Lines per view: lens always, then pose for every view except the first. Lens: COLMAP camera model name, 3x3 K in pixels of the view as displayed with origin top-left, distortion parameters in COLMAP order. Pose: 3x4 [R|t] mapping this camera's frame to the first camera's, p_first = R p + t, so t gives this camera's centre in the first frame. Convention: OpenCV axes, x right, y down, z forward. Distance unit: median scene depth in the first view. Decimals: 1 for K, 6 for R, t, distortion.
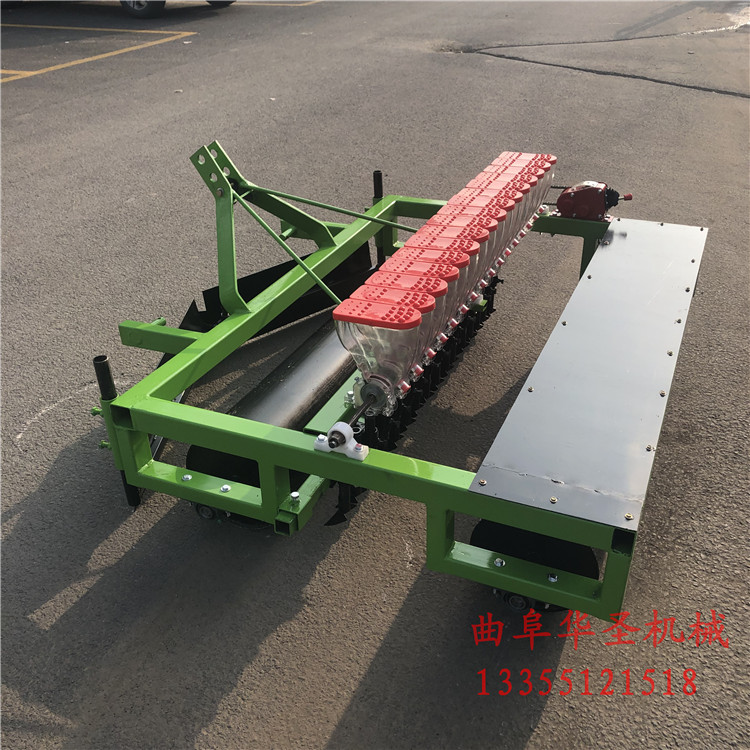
lens RADIAL K [[800.1, 0, 373.5], [0, 800.1, 373.5], [0, 0, 1]] dist [0.011431, 0.000000]
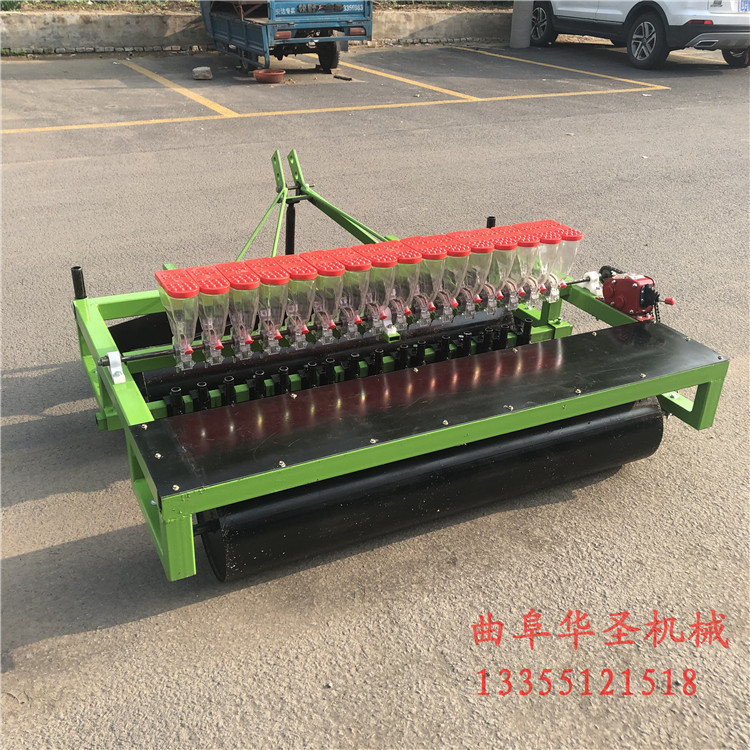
lens RADIAL K [[800.1, 0, 373.5], [0, 800.1, 375.6], [0, 0, 1]] dist [0.011431, 0.000000]
pose [[0.766220, 0.333312, -0.549372, 0.704243], [-0.358373, 0.931299, 0.065202, -0.097334], [0.533362, 0.146921, 0.833030, 0.097976]]
